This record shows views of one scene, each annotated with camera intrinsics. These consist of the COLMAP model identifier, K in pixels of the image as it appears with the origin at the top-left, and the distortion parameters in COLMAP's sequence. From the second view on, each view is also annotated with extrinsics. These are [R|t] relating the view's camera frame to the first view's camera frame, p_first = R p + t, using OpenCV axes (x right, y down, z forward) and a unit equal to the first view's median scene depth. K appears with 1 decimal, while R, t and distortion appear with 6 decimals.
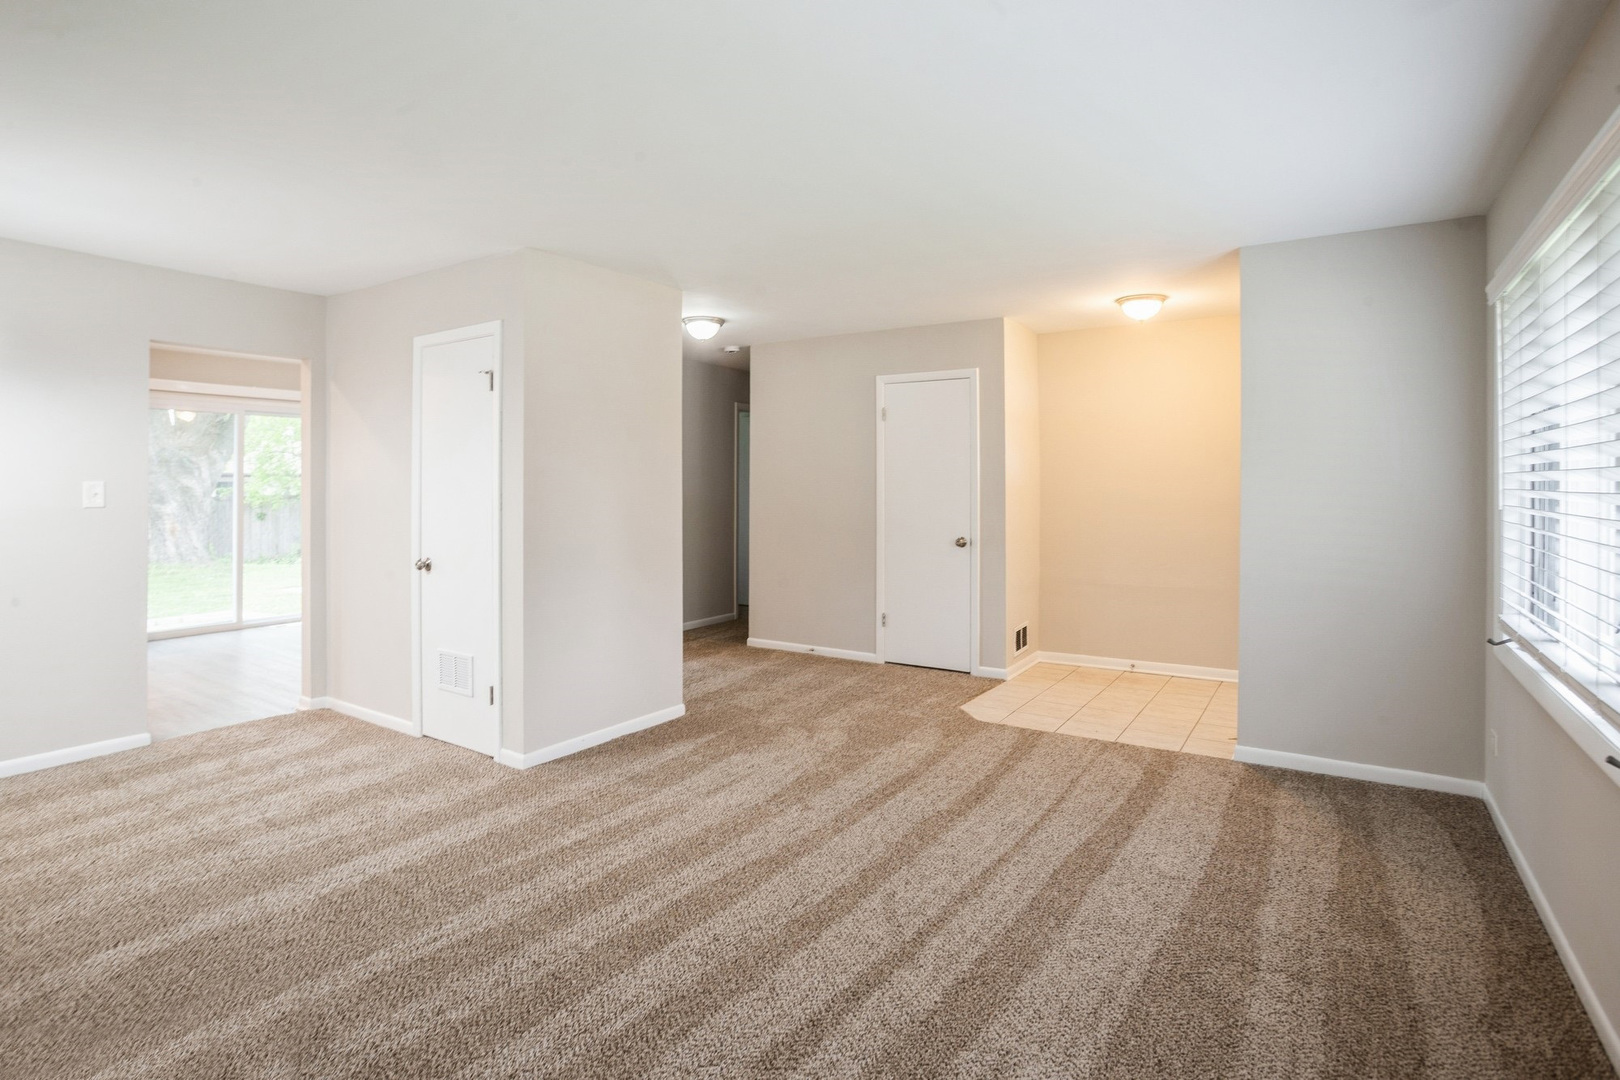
lens RADIAL K [[807.4, 0, 802.1], [0, 807.4, 488.4], [0, 0, 1]] dist [-0.060314, 0.026468]
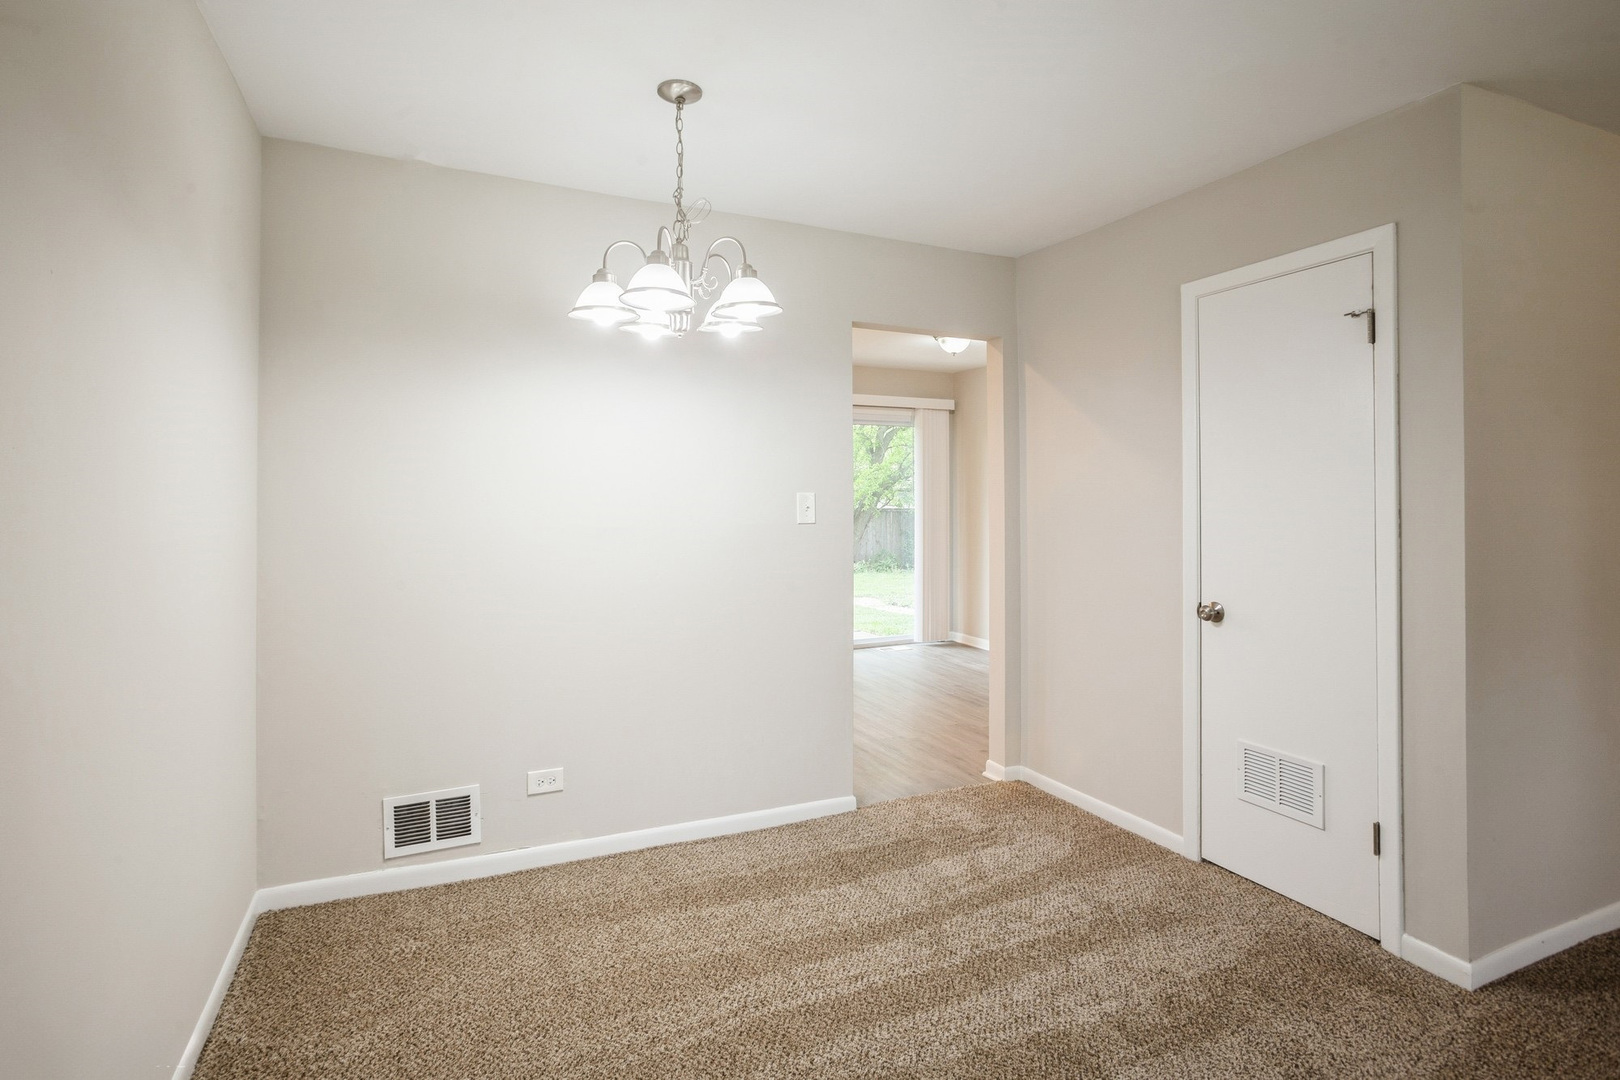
lens RADIAL K [[807.4, 0, 802.1], [0, 807.4, 488.4], [0, 0, 1]] dist [-0.060314, 0.026468]
pose [[0.848260, -0.008286, -0.529515, -0.443892], [0.000337, 0.999886, -0.015106, -0.000180], [0.529580, 0.012635, 0.848166, 0.255012]]
